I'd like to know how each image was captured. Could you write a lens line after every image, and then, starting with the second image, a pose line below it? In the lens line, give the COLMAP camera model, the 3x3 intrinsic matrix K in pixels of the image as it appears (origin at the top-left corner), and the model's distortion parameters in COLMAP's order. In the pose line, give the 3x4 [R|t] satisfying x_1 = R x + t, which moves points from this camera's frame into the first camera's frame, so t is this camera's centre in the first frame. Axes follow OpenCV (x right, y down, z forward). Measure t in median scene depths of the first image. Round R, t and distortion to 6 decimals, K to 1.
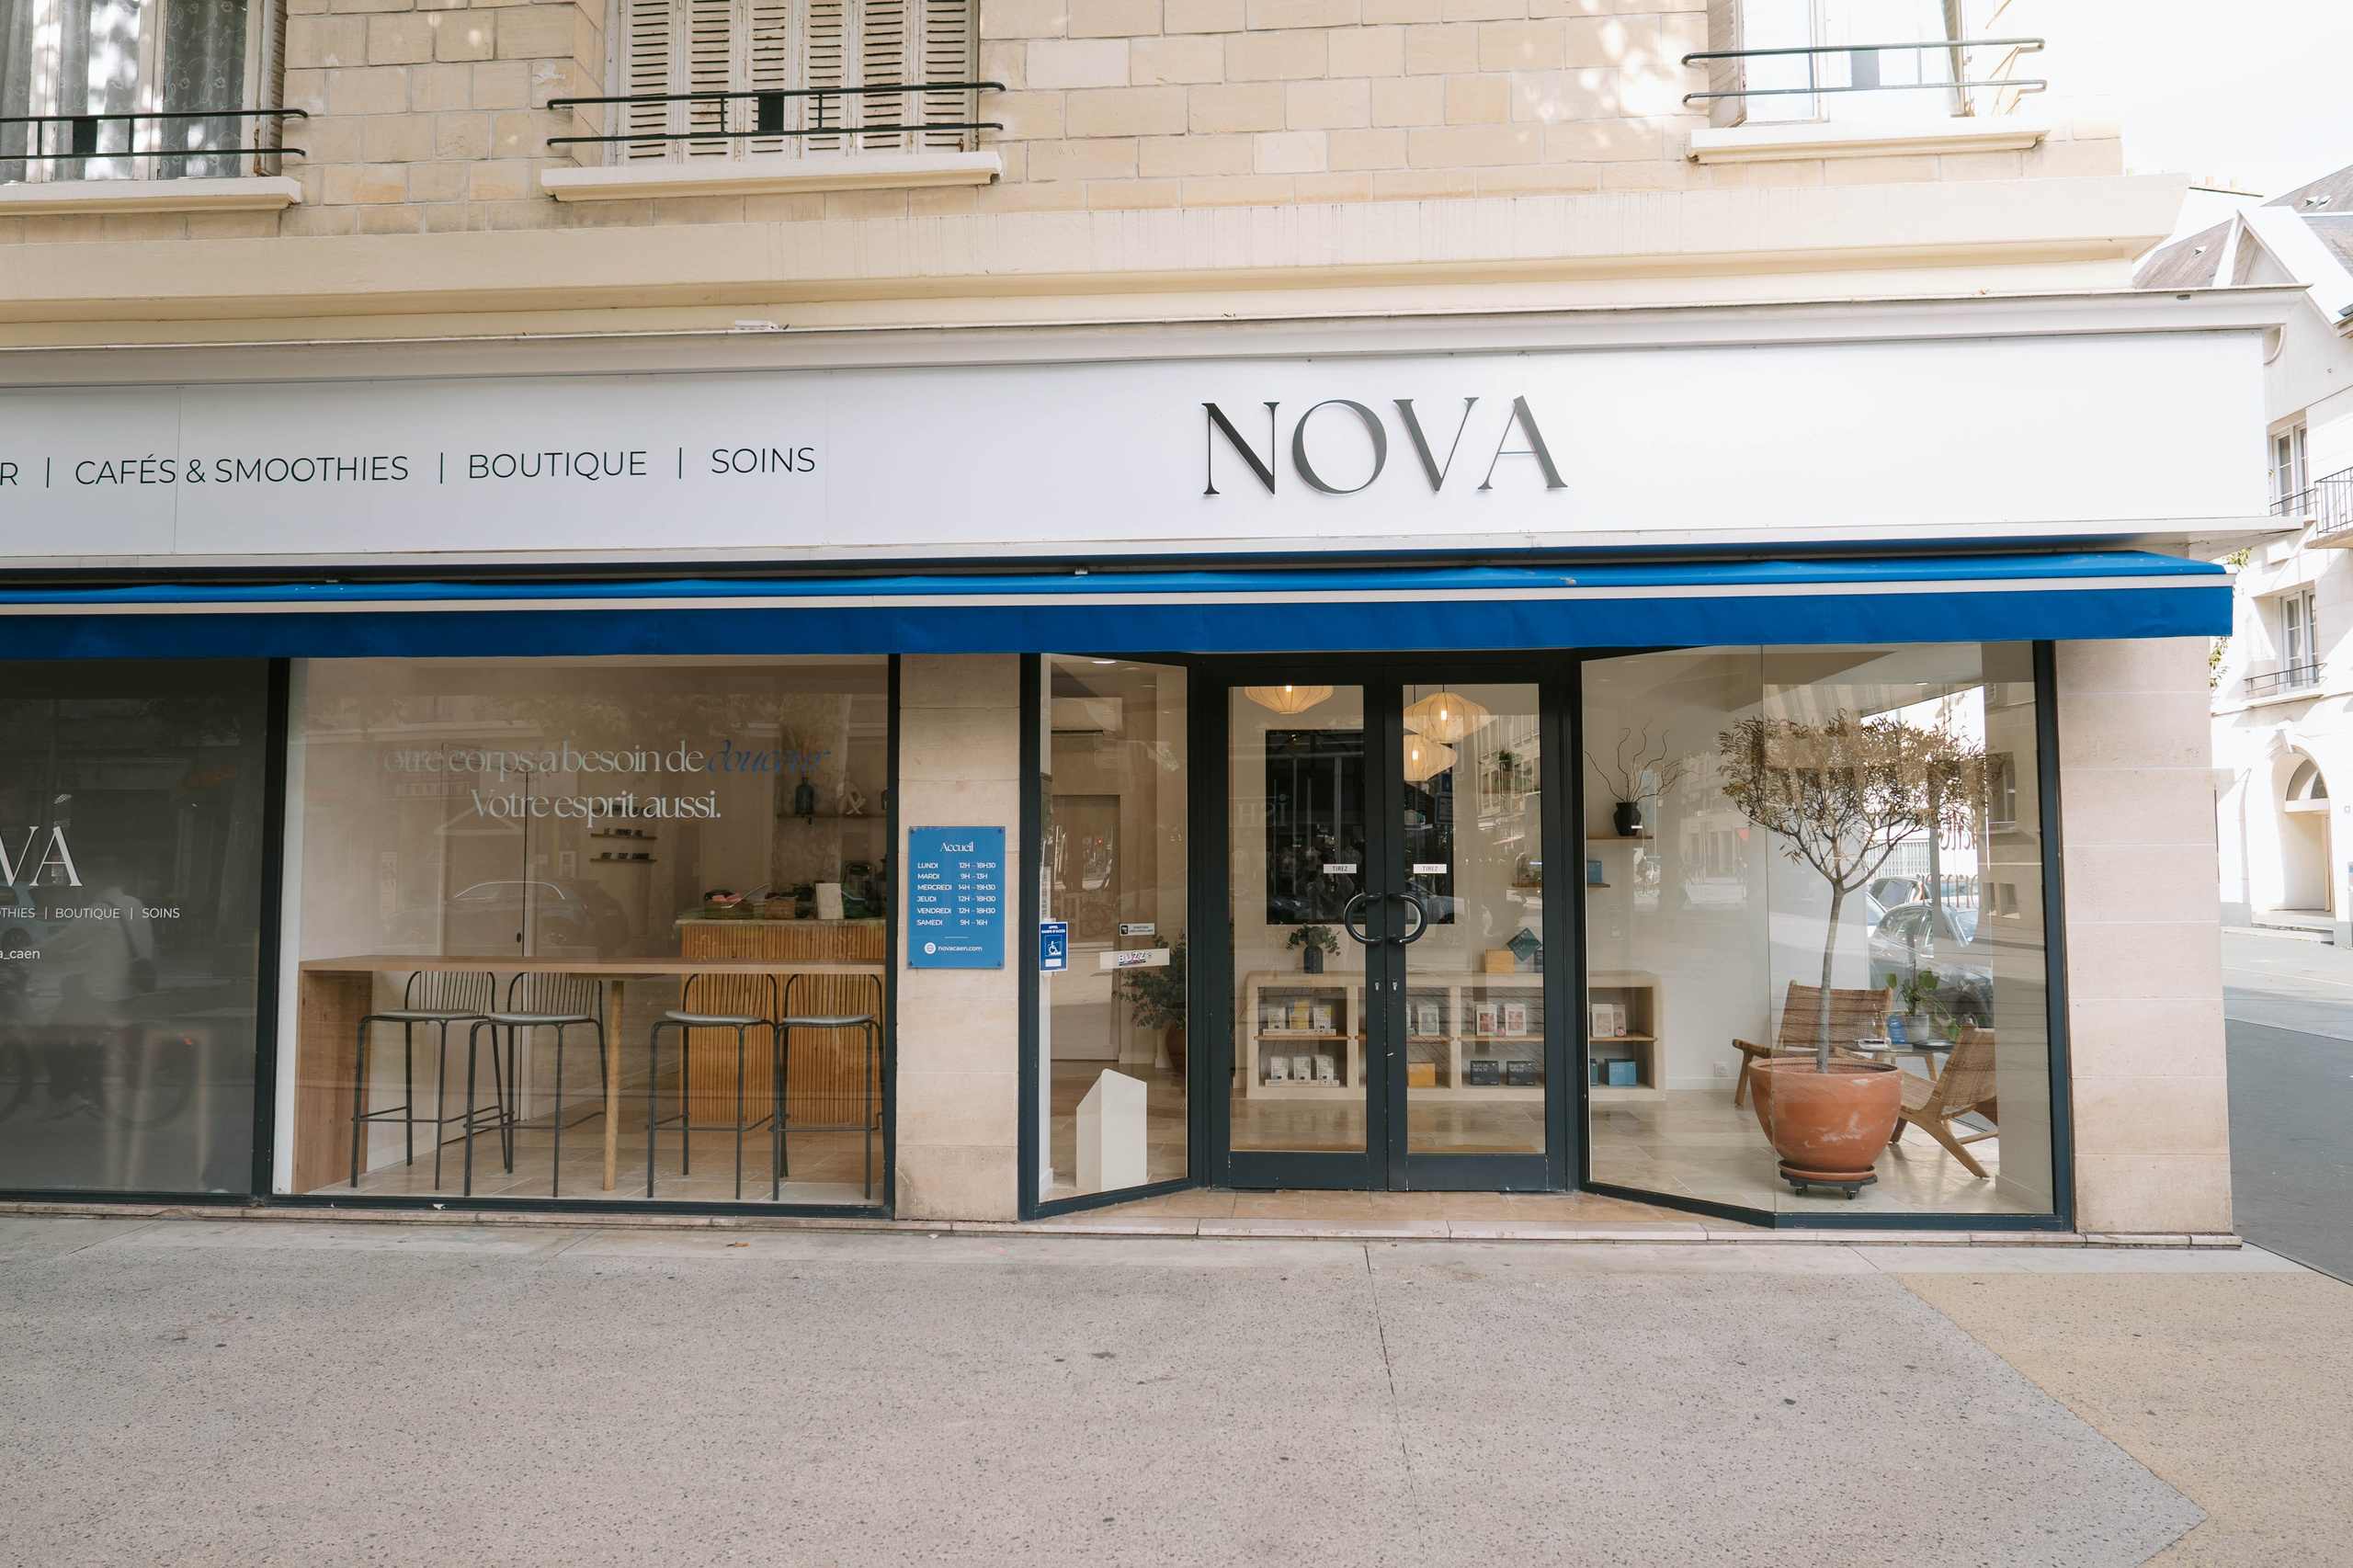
lens RADIAL K [[1676.6, 0, 1159.5], [0, 1676.6, 785.2], [0, 0, 1]] dist [-0.014360, 0.008891]
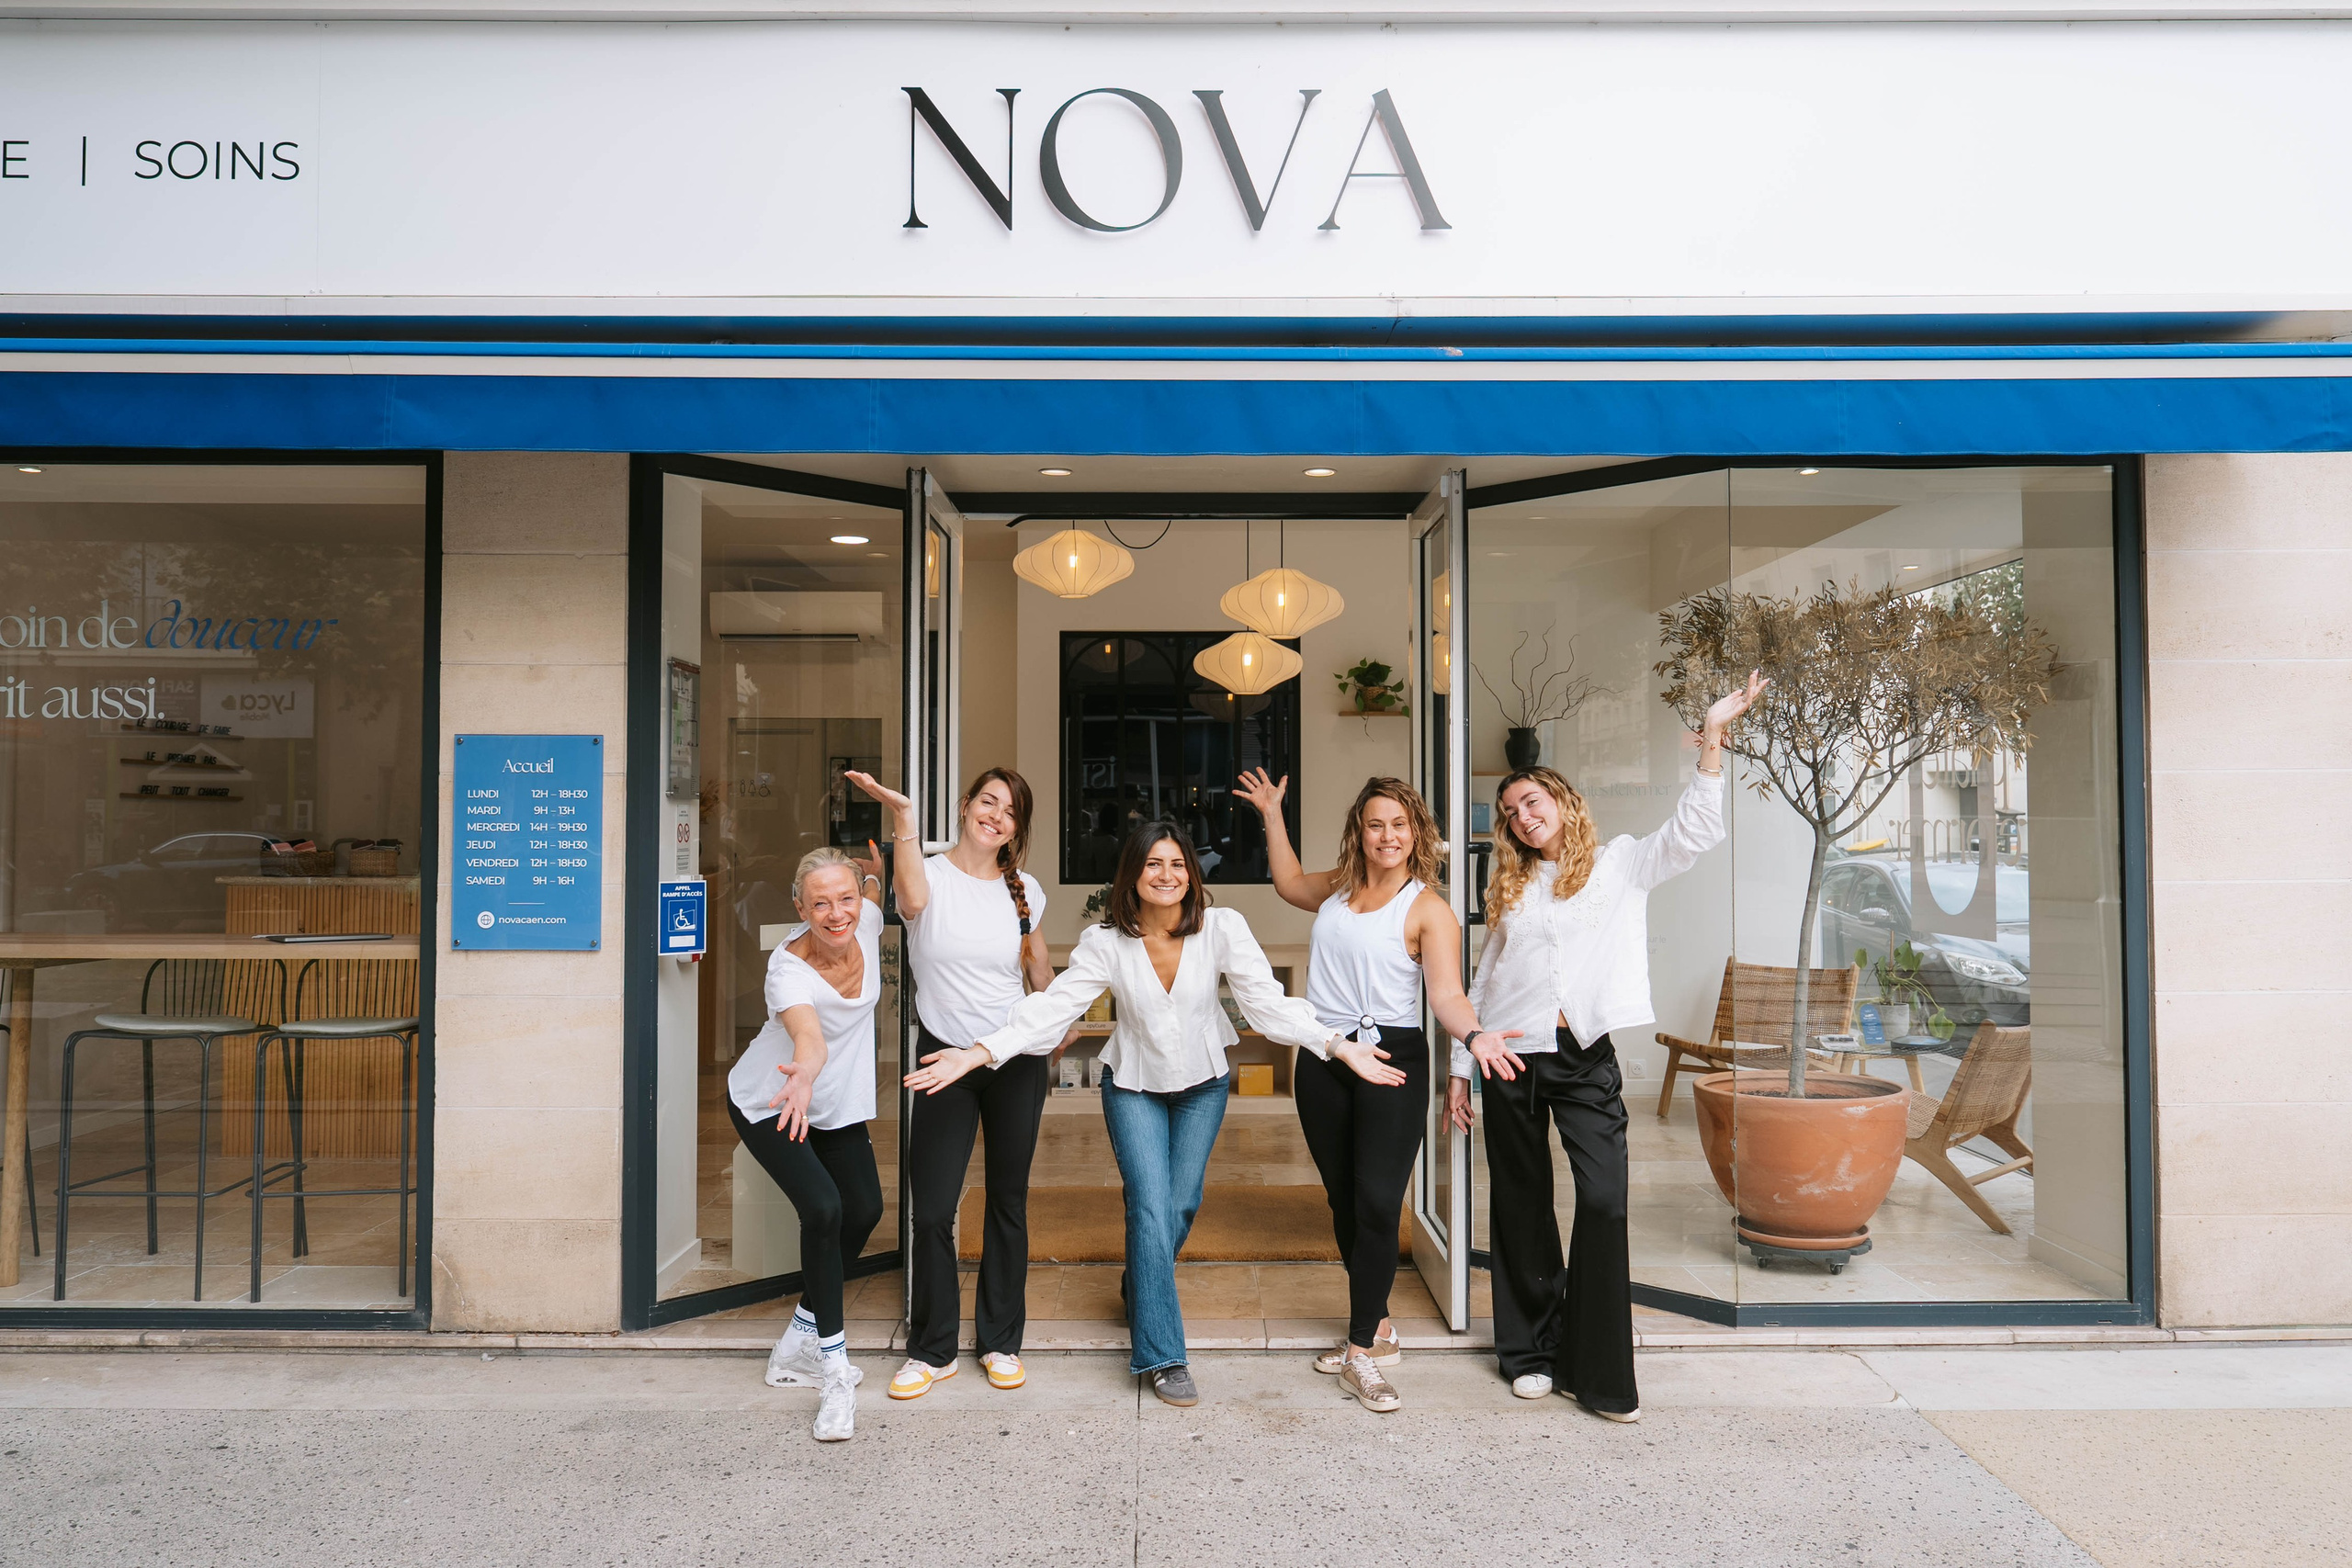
lens RADIAL K [[1676.4, 0, 1182.7], [0, 1676.4, 793.9], [0, 0, 1]] dist [-0.032714, 0.019326]
pose [[0.996635, 0.004934, 0.081824, 0.082123], [-0.007281, 0.999570, 0.028404, 0.027833], [-0.081649, -0.028905, 0.996242, 0.333473]]
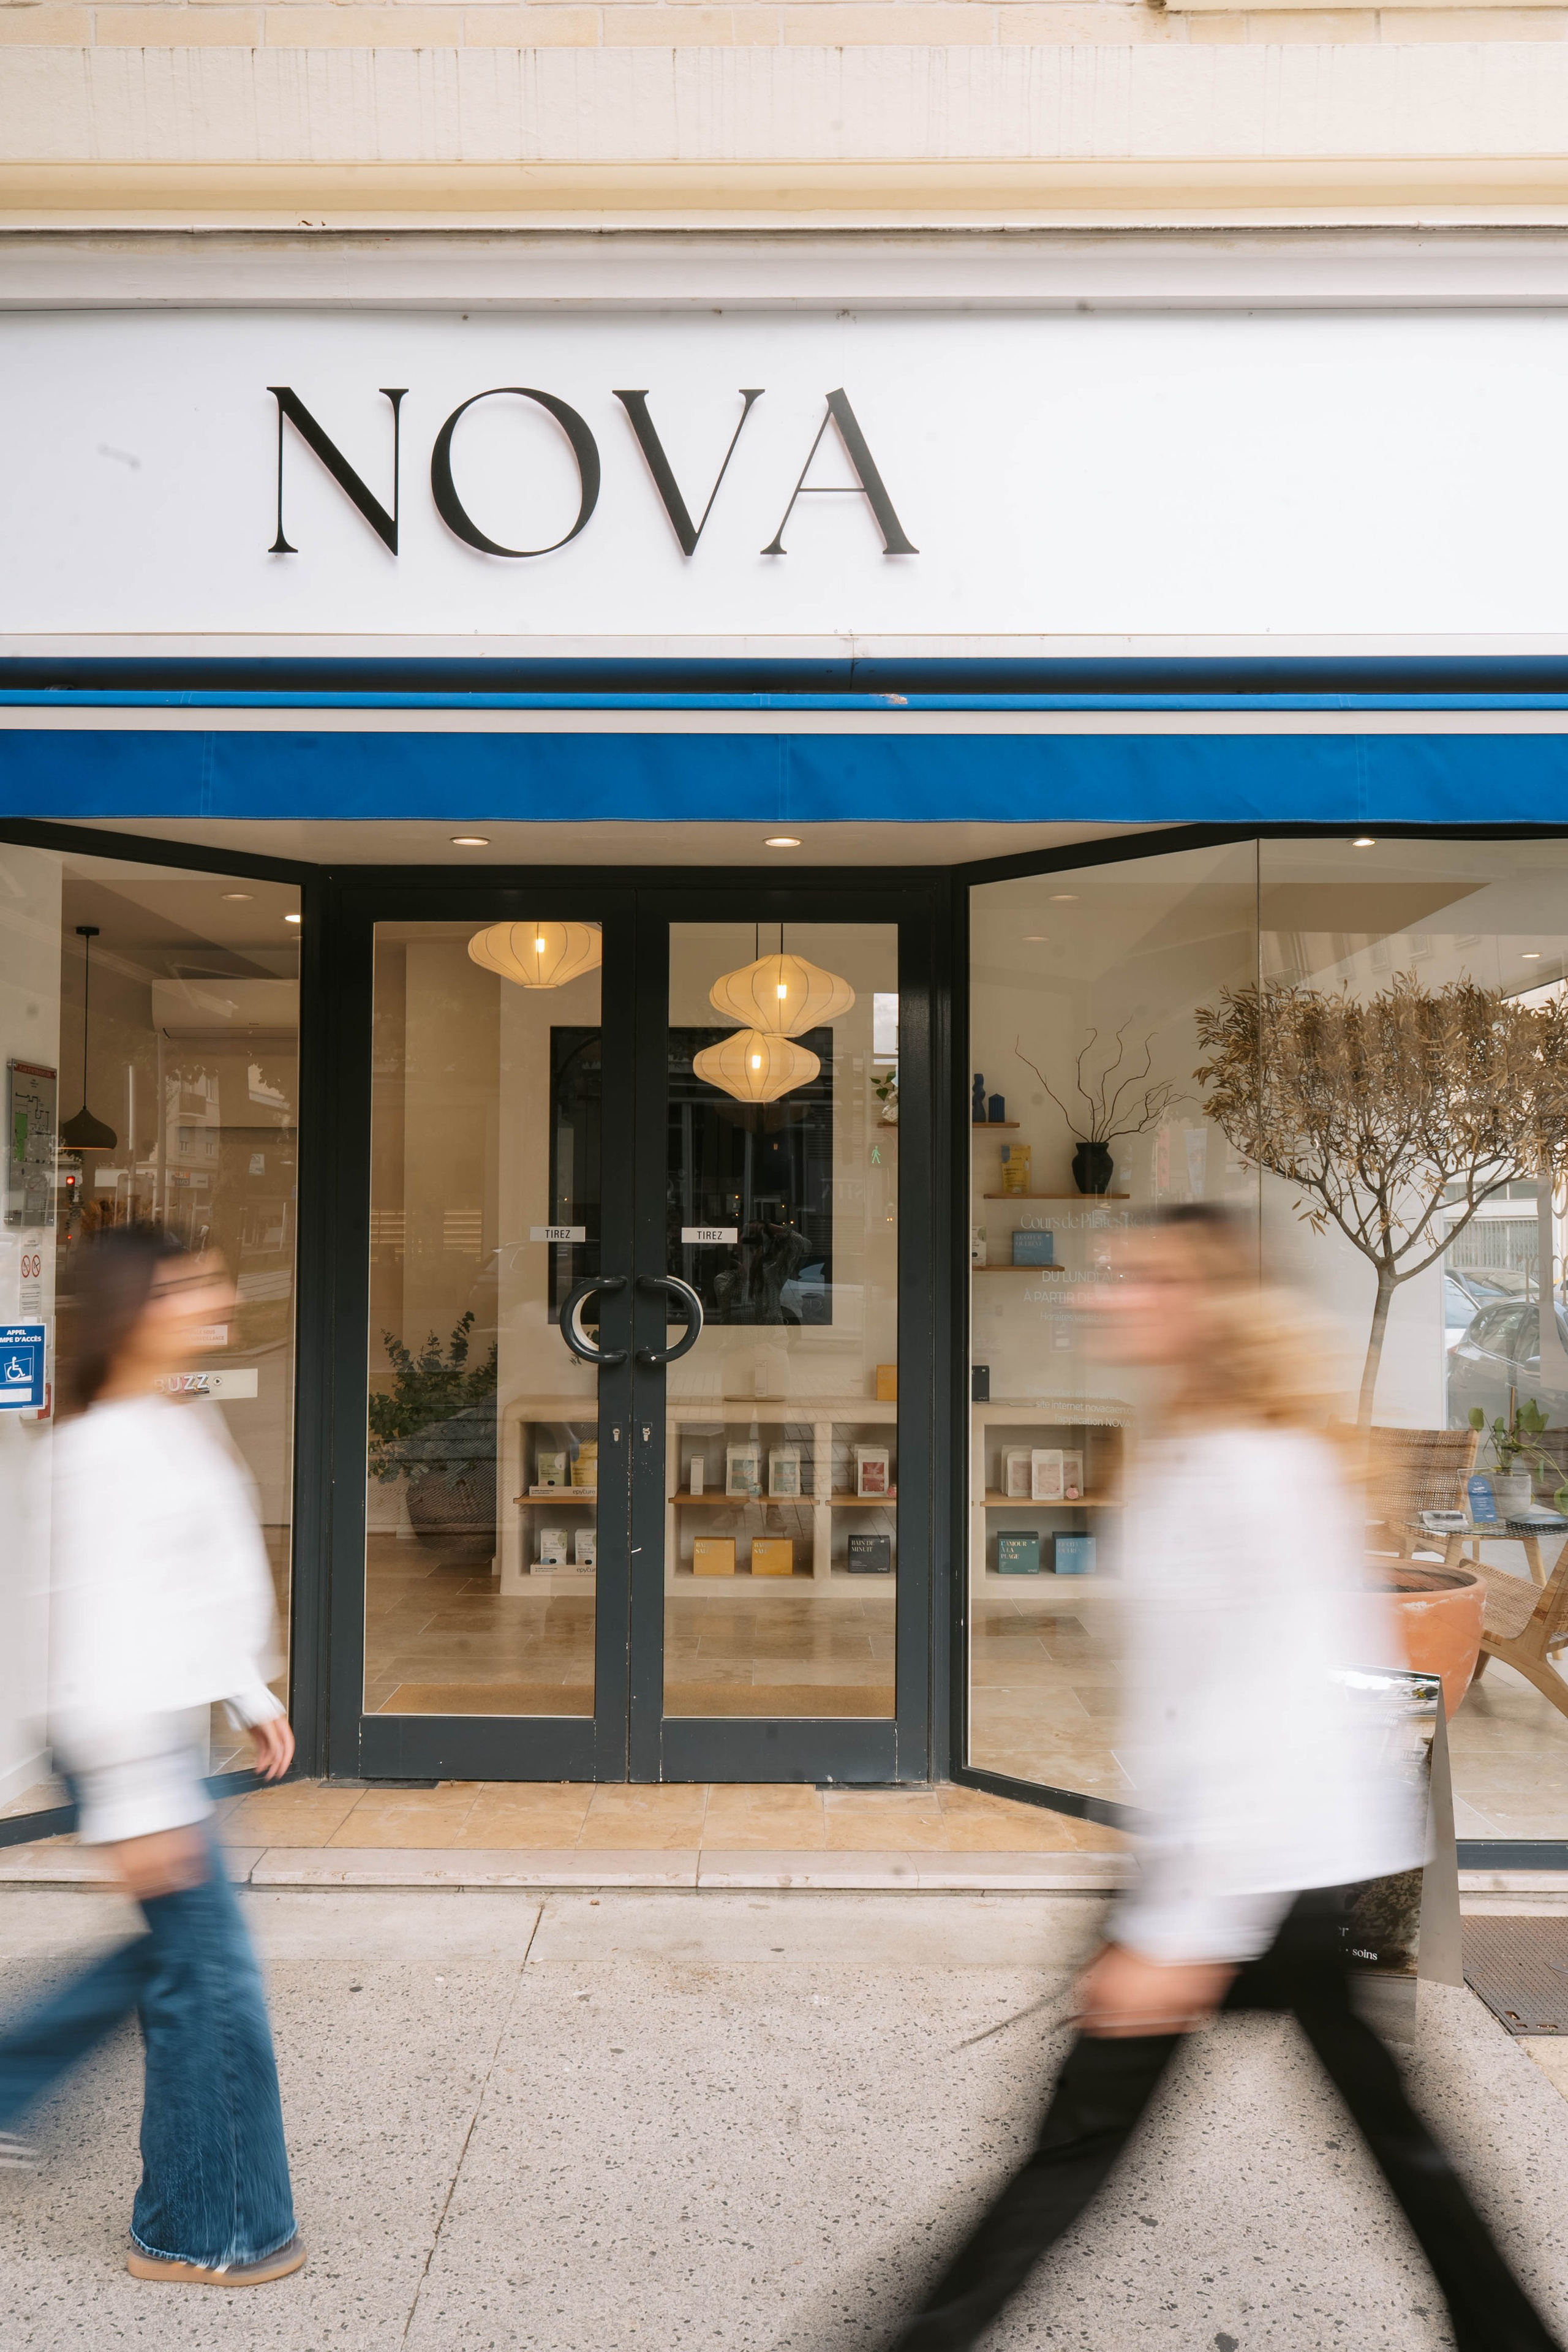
lens RADIAL K [[1945.4, 0, 807.6], [0, 1945.4, 1189.7], [0, 0, 1]] dist [-0.016862, -0.002648]
pose [[0.997478, 0.010541, 0.070184, 0.159490], [-0.011851, 0.999763, 0.018288, 0.022529], [-0.069975, -0.019074, 0.997366, 0.343154]]
